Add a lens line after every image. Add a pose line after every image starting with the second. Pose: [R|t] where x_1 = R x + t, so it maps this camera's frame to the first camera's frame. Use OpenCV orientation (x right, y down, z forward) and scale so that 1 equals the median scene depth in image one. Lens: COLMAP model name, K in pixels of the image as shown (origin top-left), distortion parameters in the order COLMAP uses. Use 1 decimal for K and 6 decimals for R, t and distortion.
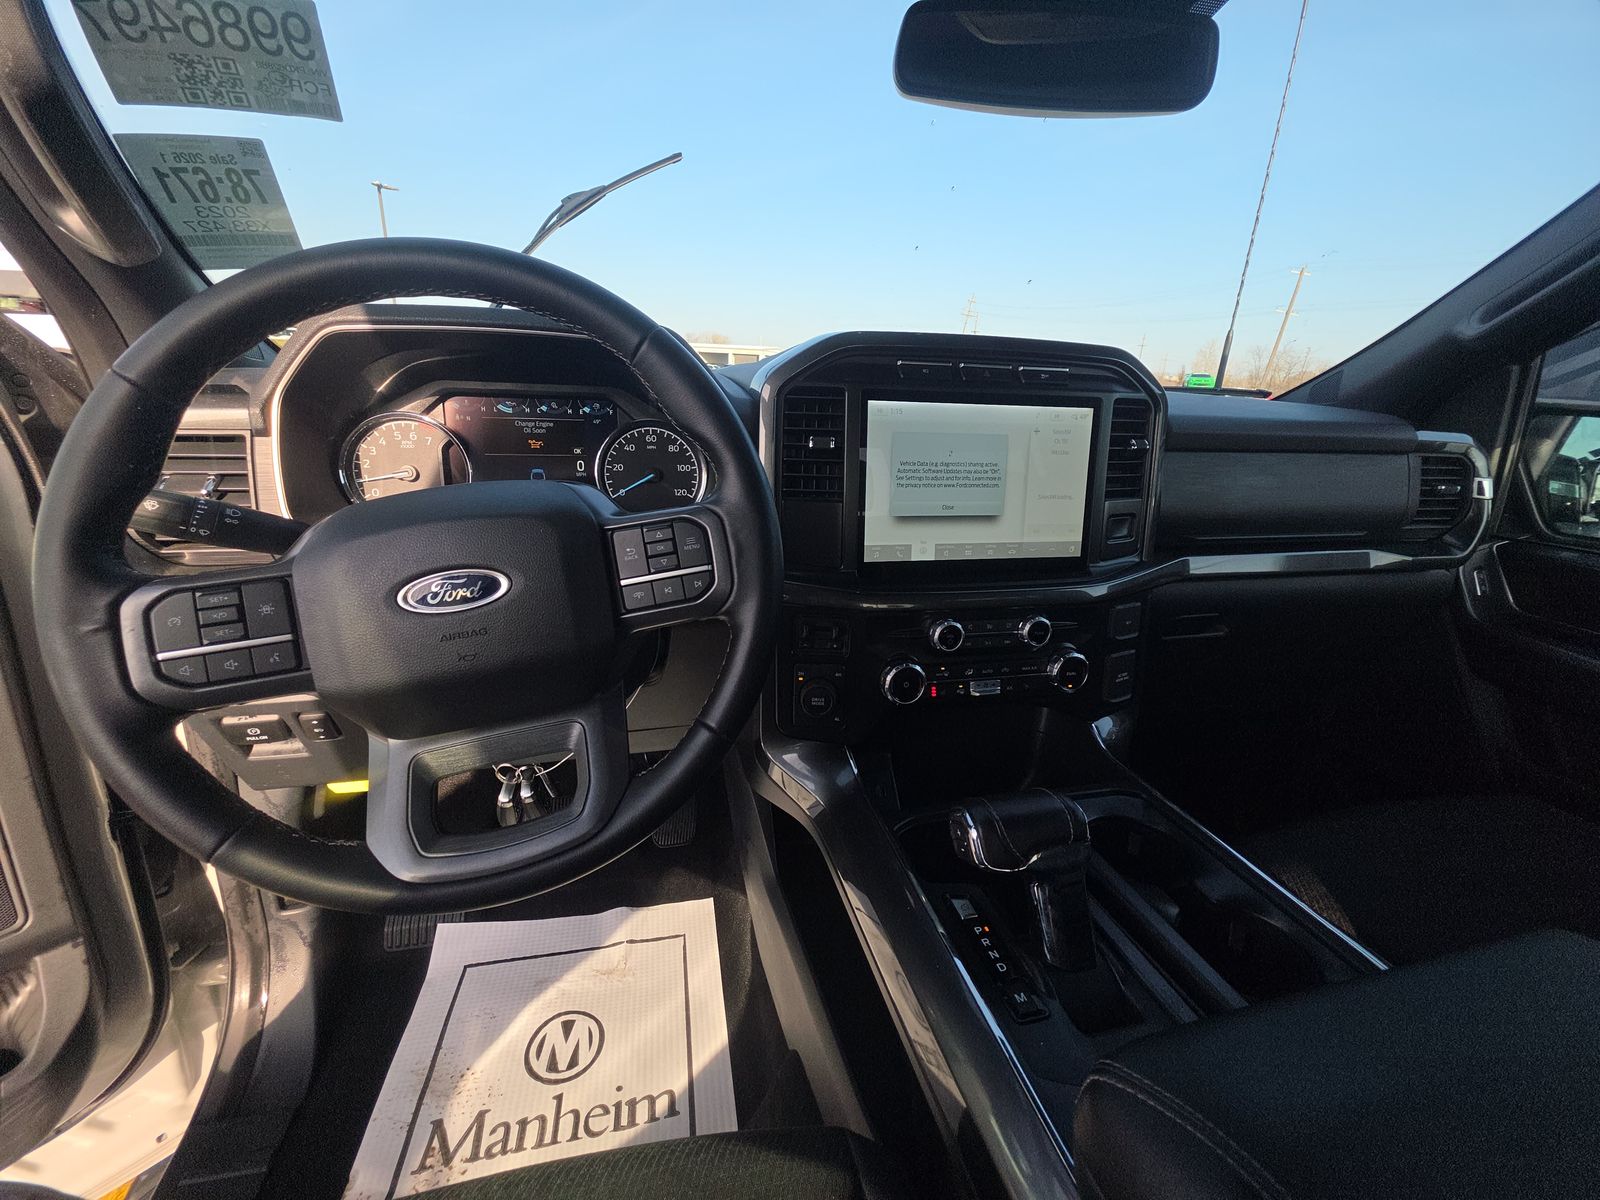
lens RADIAL K [[623.6, 0, 803.6], [0, 623.6, 603.8], [0, 0, 1]] dist [0.007580, -0.006188]
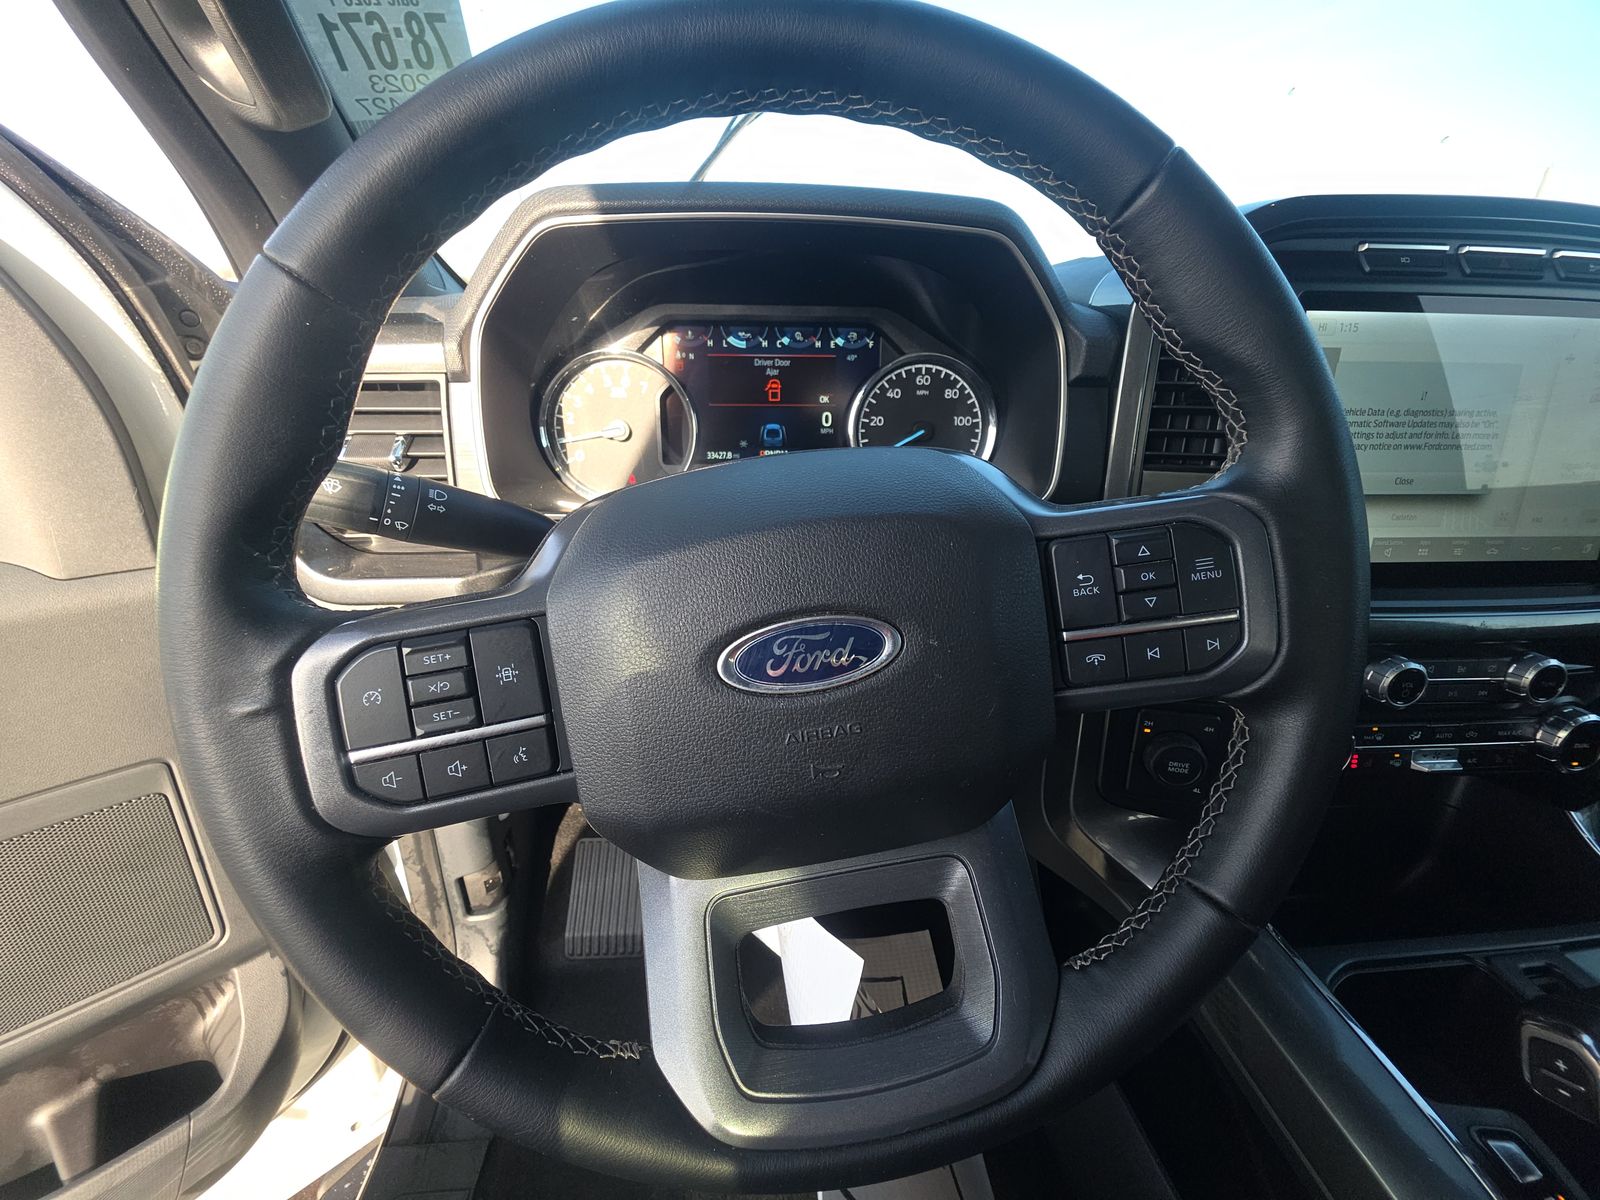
lens RADIAL K [[623.6, 0, 803.6], [0, 623.6, 603.8], [0, 0, 1]] dist [0.007580, -0.006188]
pose [[0.985977, 0.041476, -0.161647, -0.334960], [-0.029149, 0.996535, 0.077899, -0.076198], [0.164318, -0.072094, 0.983769, 0.320852]]
